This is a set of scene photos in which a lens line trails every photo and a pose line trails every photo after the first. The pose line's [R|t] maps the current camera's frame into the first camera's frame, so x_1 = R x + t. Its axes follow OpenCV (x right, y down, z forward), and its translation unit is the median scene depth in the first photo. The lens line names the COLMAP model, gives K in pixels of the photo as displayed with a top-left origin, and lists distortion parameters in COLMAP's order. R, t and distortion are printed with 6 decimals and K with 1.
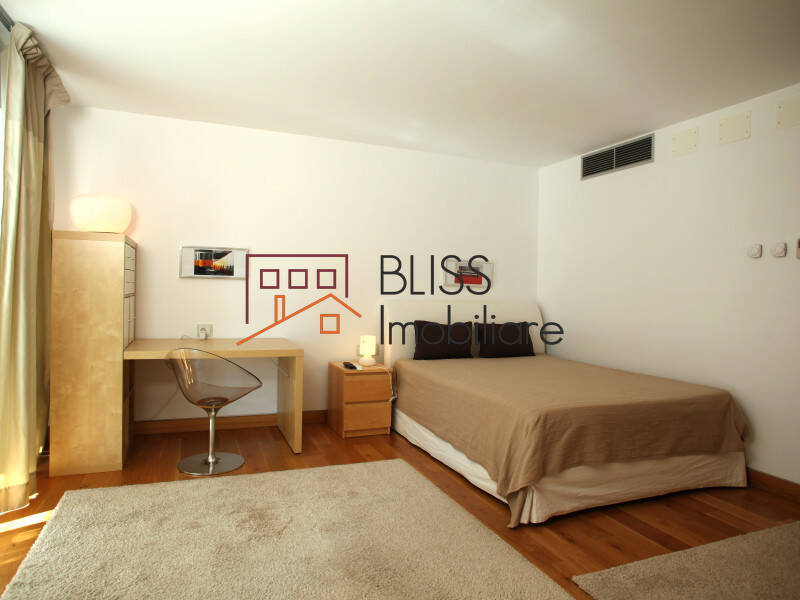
lens RADIAL K [[513.1, 0, 400.0], [0, 513.1, 300.0], [0, 0, 1]] dist [-0.035869, -0.000454]
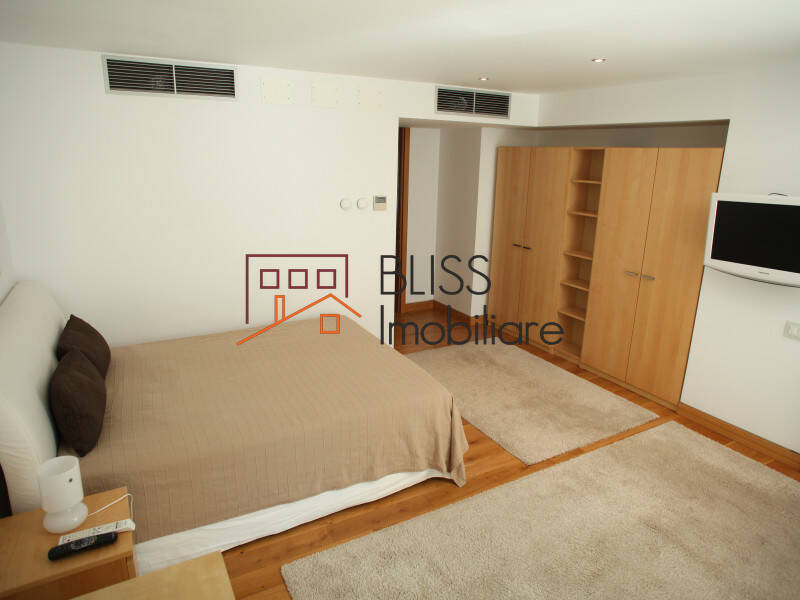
lens RADIAL K [[513.1, 0, 400.0], [0, 513.1, 300.0], [0, 0, 1]] dist [-0.035869, -0.000454]
pose [[-0.124171, -0.288075, 0.949523, -0.590418], [-0.007272, 0.957168, 0.289443, -0.235590], [-0.992234, 0.029036, -0.120947, 0.984968]]
